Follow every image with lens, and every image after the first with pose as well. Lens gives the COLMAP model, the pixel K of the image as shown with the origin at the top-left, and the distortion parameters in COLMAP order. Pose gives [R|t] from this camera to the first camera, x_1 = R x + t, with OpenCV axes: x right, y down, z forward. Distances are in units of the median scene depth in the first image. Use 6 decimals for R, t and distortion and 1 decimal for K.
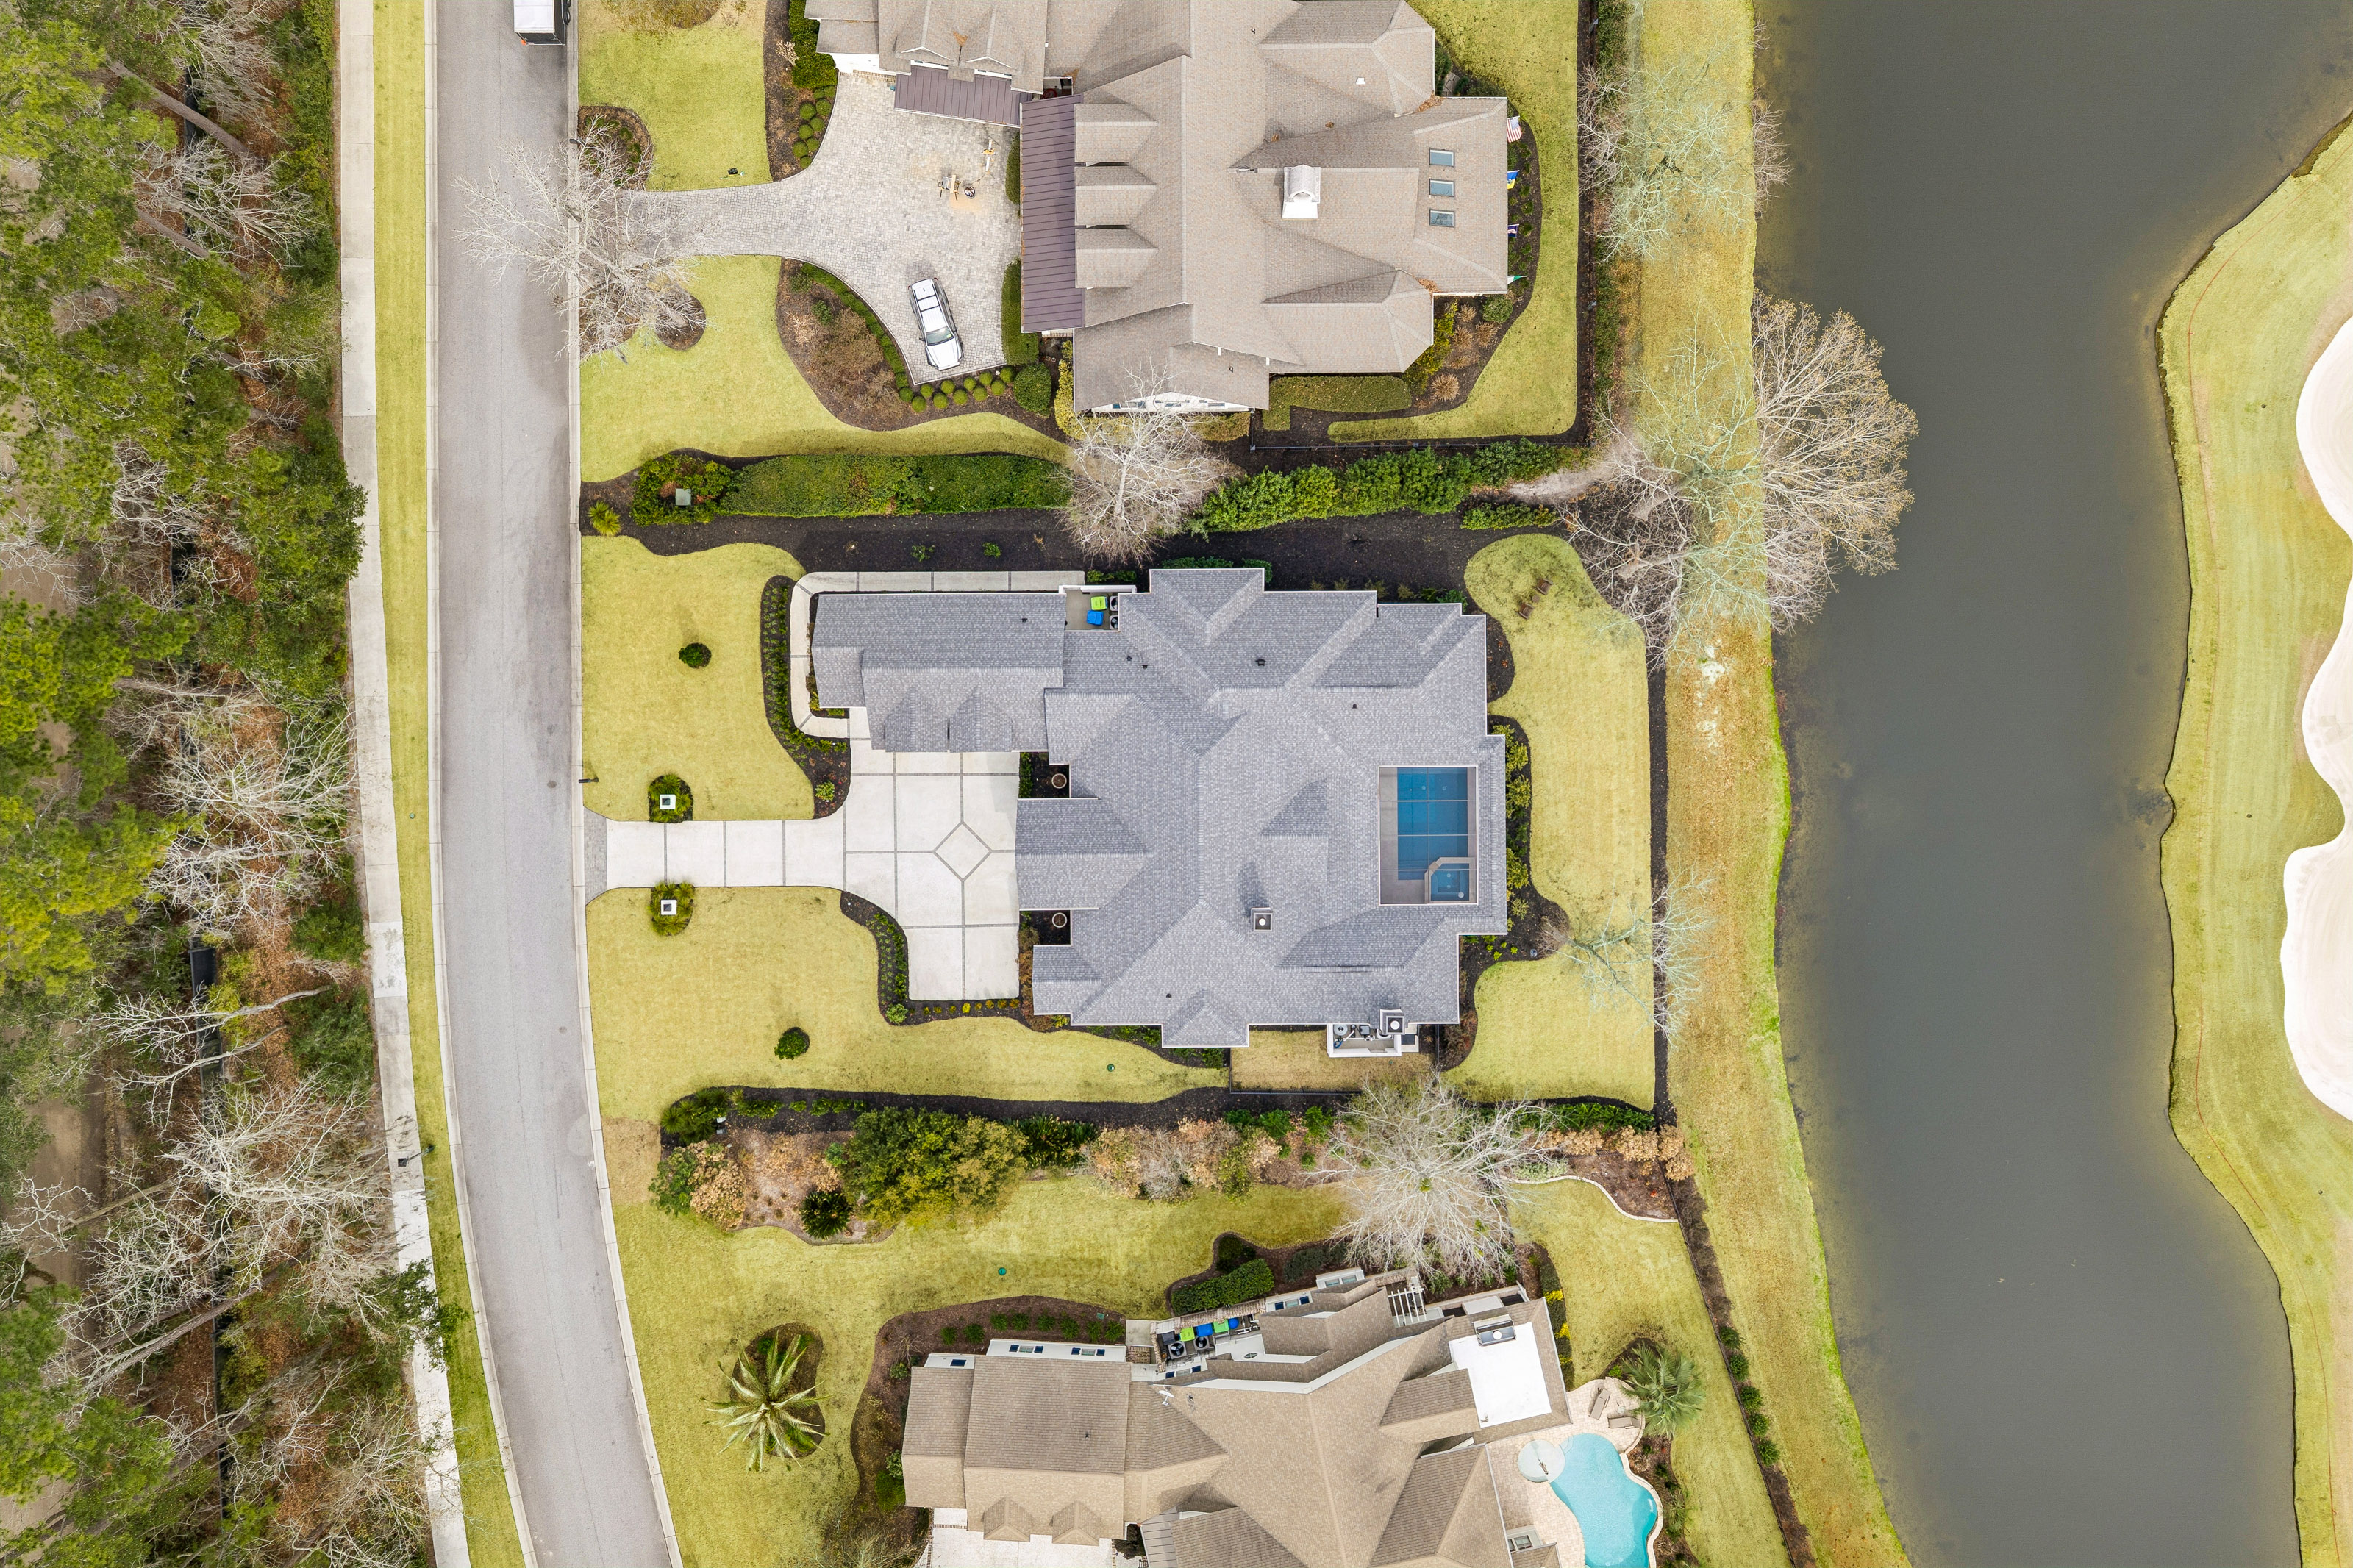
lens RADIAL K [[1889.9, 0, 1178.1], [0, 1889.9, 730.9], [0, 0, 1]] dist [0.008721, -0.005292]
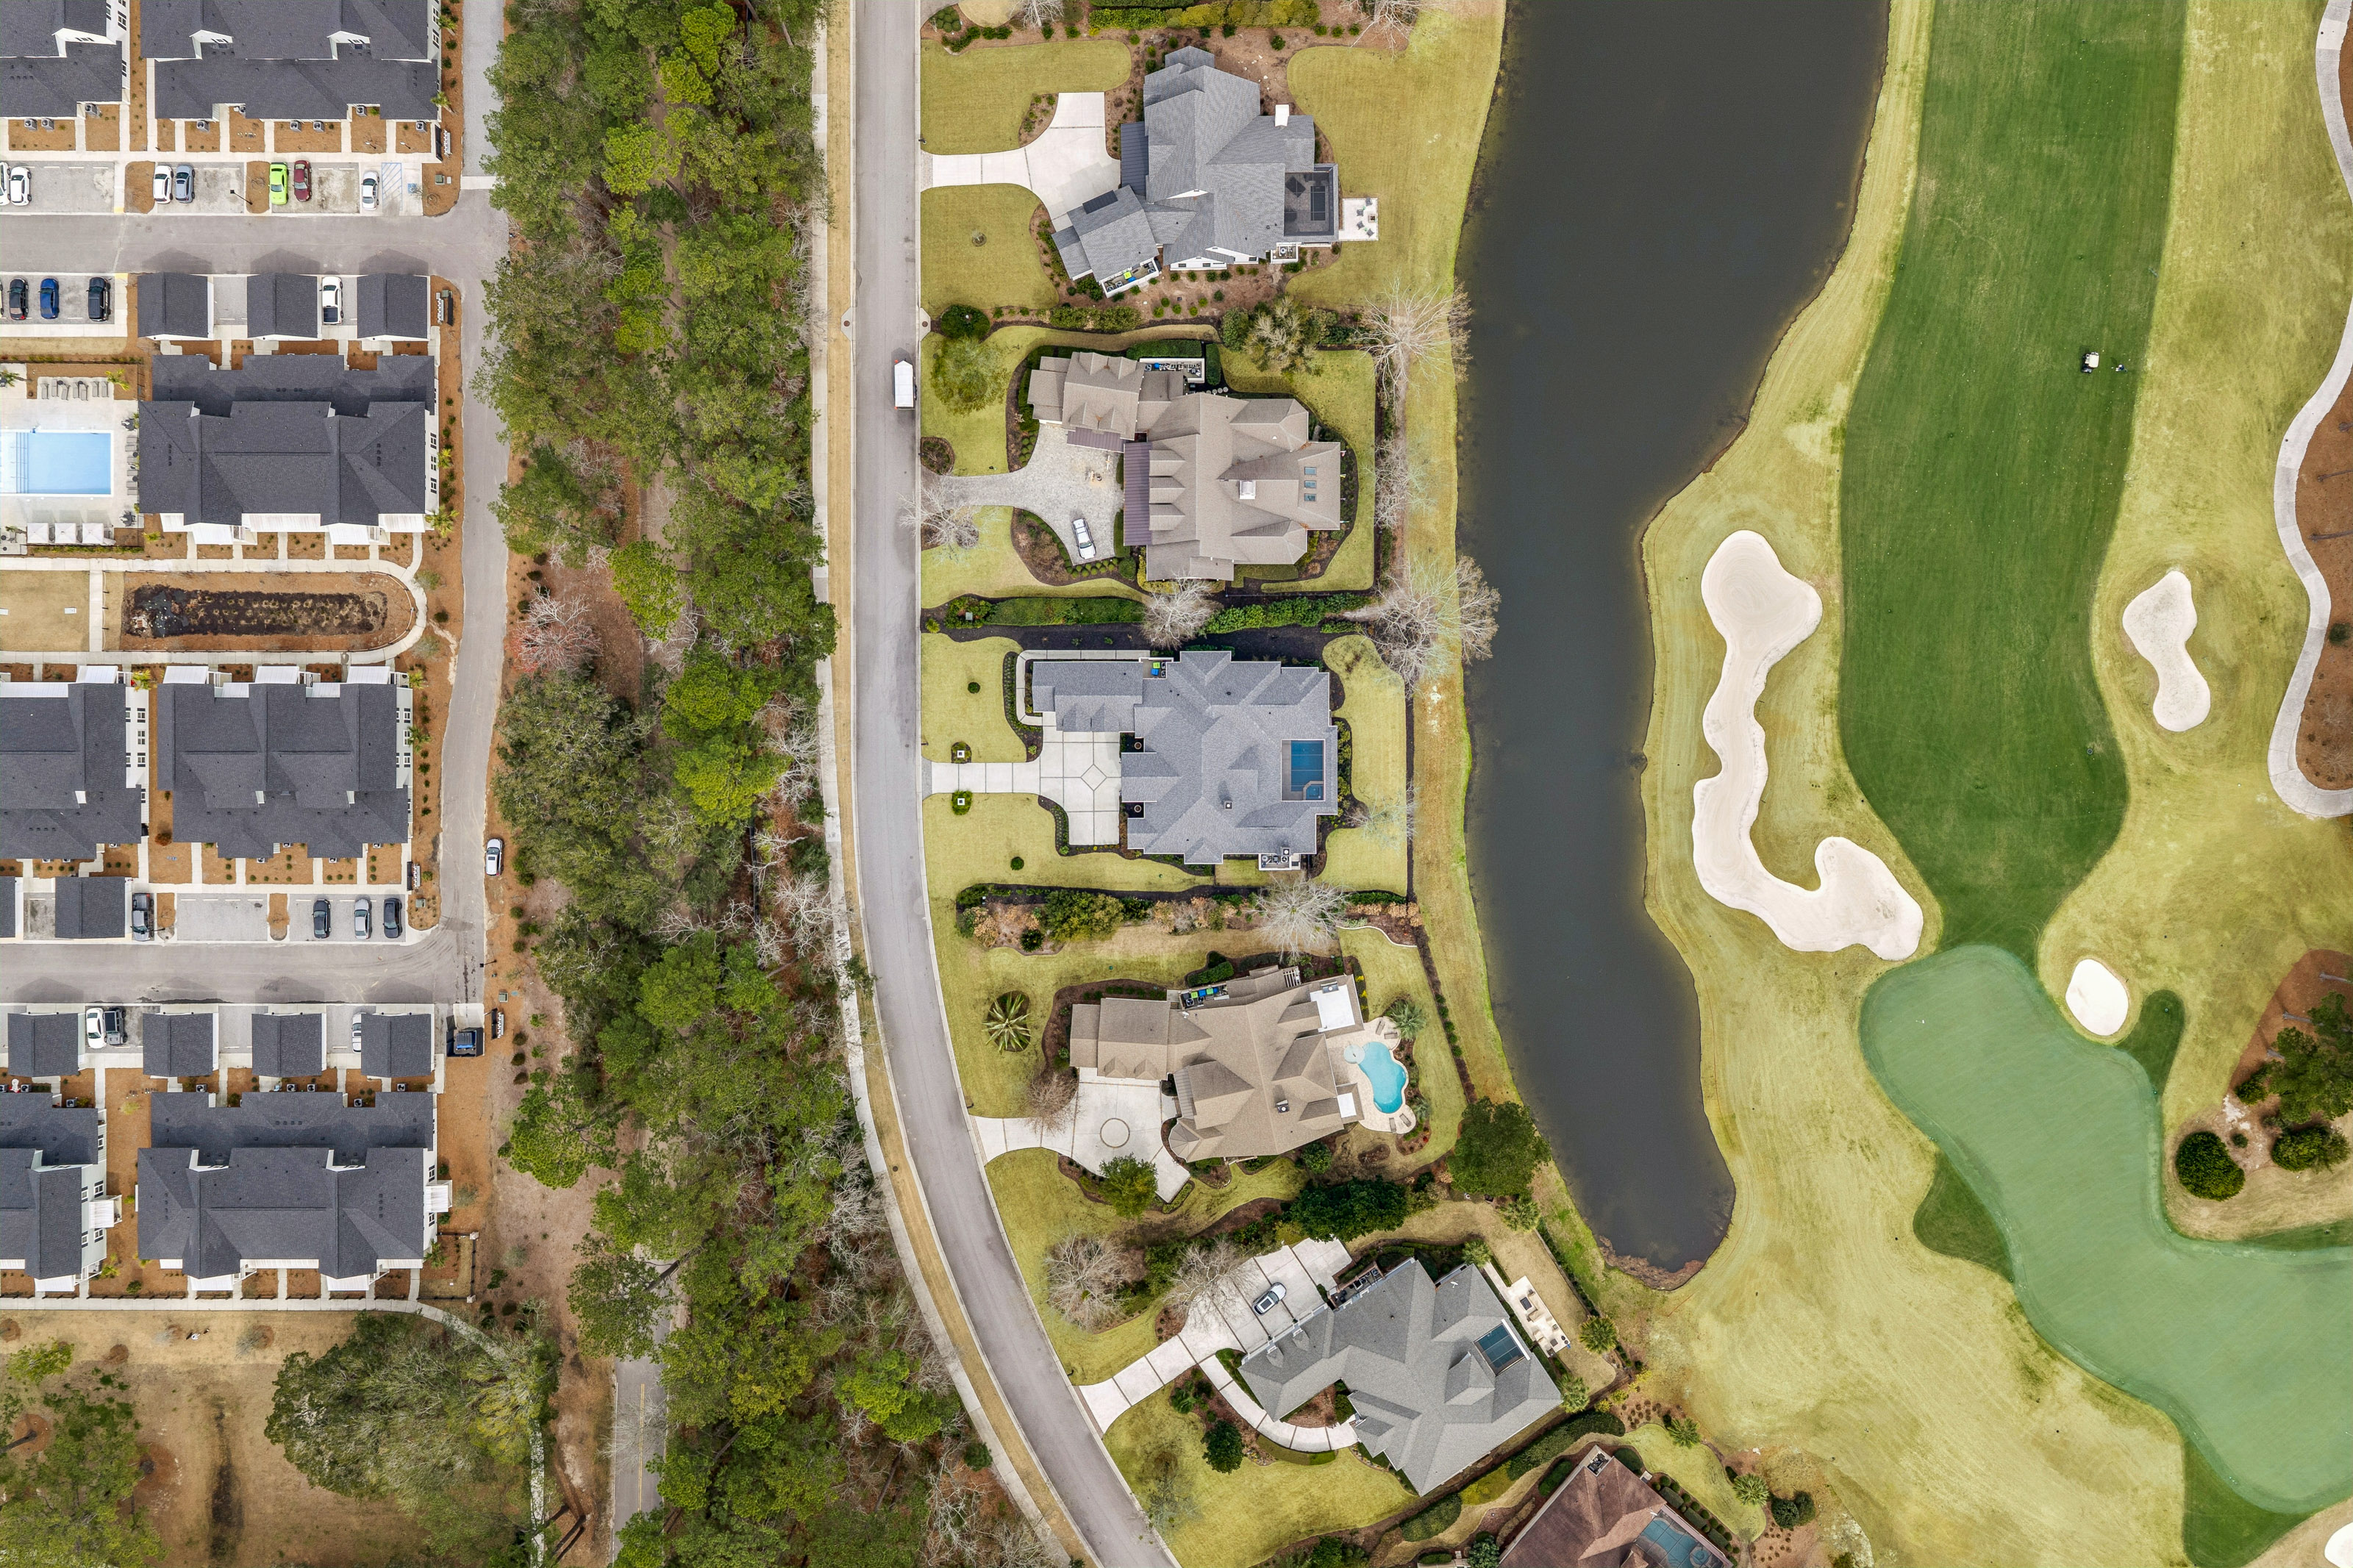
lens RADIAL K [[1889.9, 0, 1178.1], [0, 1889.9, 730.9], [0, 0, 1]] dist [0.008721, -0.005292]
pose [[0.999981, 0.006103, 0.000661, -0.017754], [-0.006105, 0.999976, 0.003374, 0.001642], [-0.000640, -0.003378, 0.999994, -1.206289]]
